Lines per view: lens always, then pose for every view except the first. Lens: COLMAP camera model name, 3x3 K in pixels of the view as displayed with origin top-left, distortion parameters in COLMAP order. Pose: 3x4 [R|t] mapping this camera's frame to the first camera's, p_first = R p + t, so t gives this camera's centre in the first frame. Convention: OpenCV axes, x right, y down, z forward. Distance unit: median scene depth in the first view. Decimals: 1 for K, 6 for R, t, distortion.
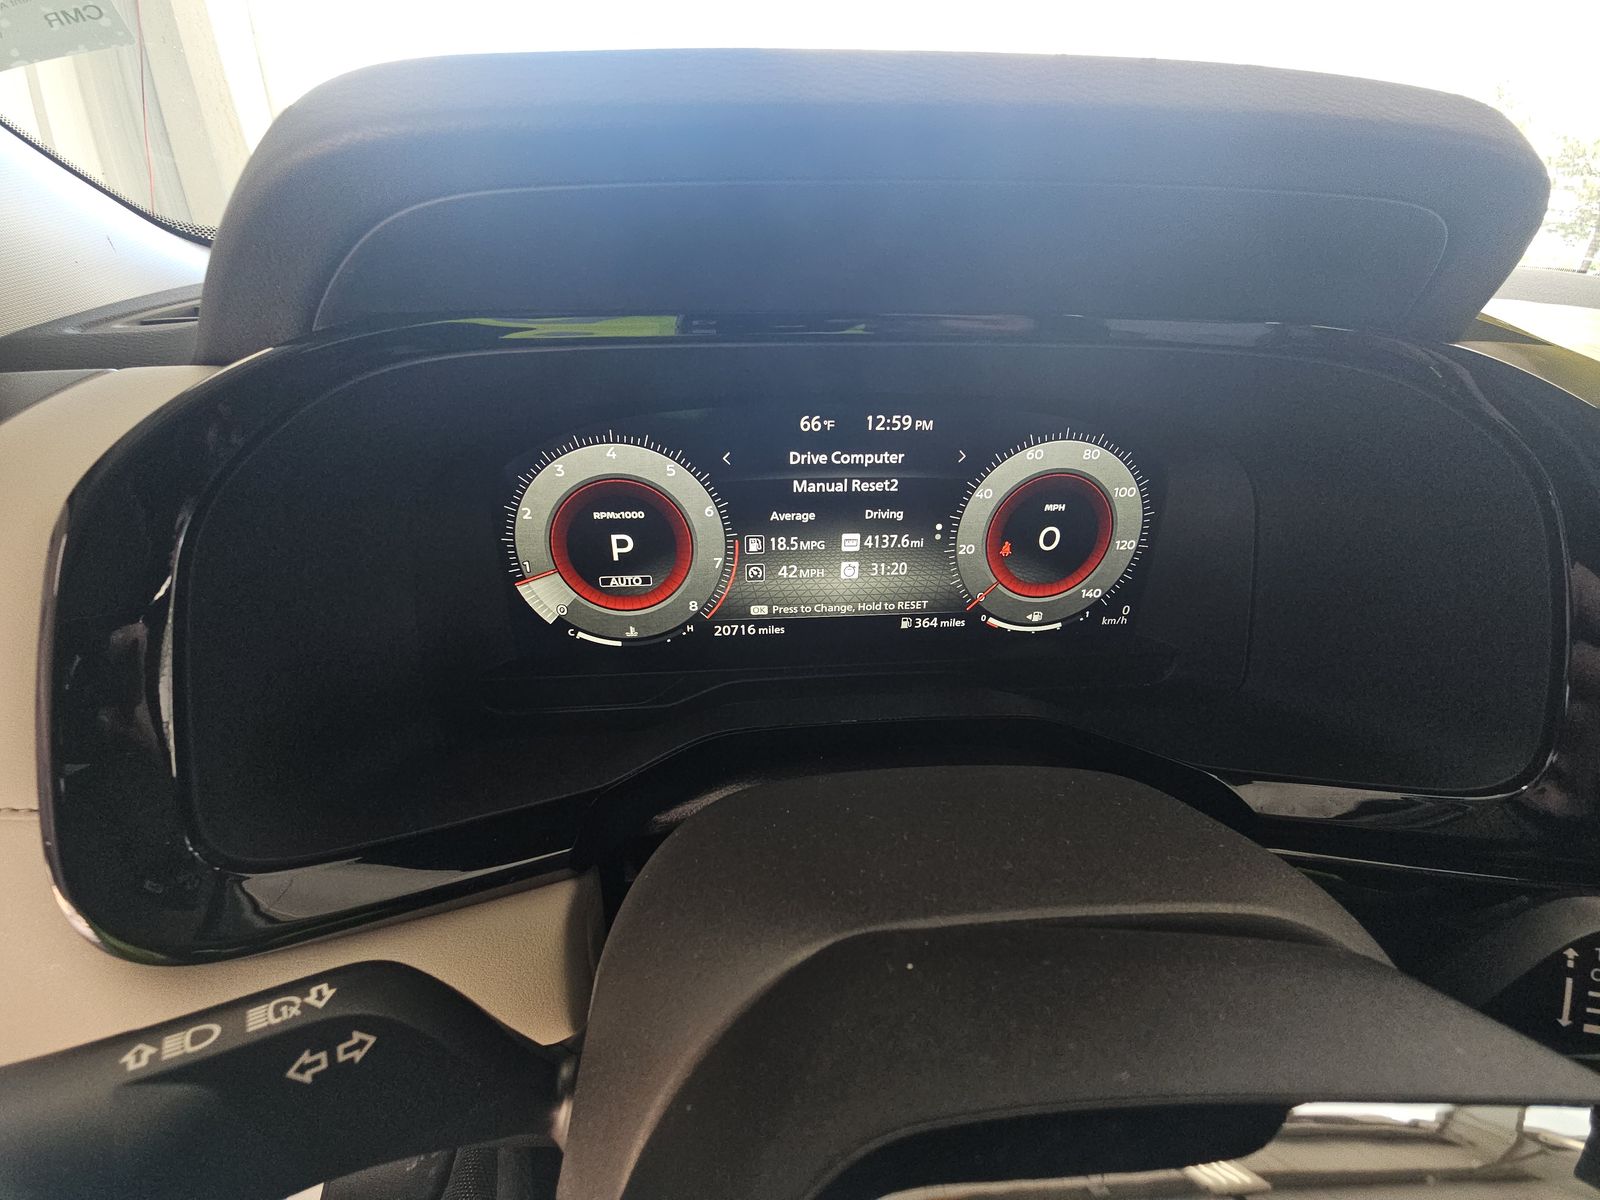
lens RADIAL K [[647.9, 0, 800.0], [0, 647.9, 600.0], [0, 0, 1]] dist [0.007578, -0.010395]
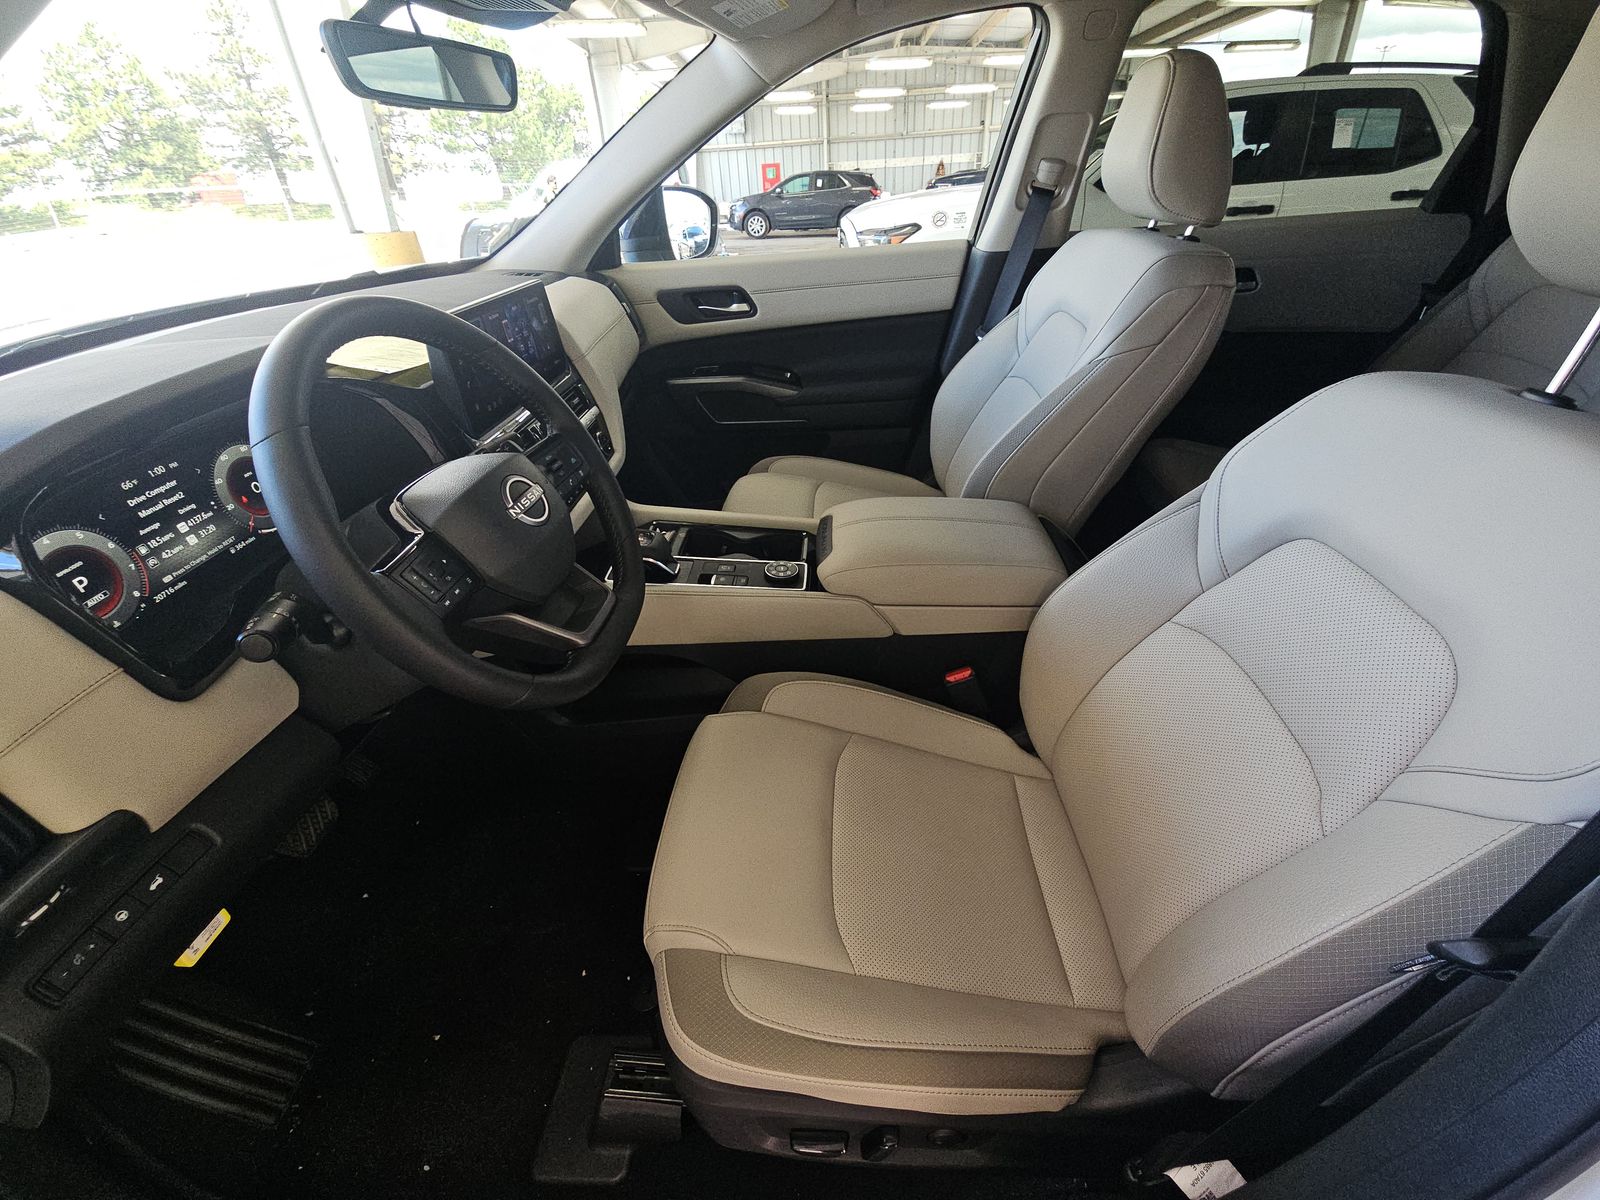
lens RADIAL K [[652.4, 0, 802.2], [0, 652.4, 593.5], [0, 0, 1]] dist [0.015273, -0.010218]
pose [[0.147376, -0.562721, 0.813404, -1.495855], [0.515661, 0.745487, 0.422306, 0.211151], [-0.844022, 0.357203, 0.400040, -1.491250]]
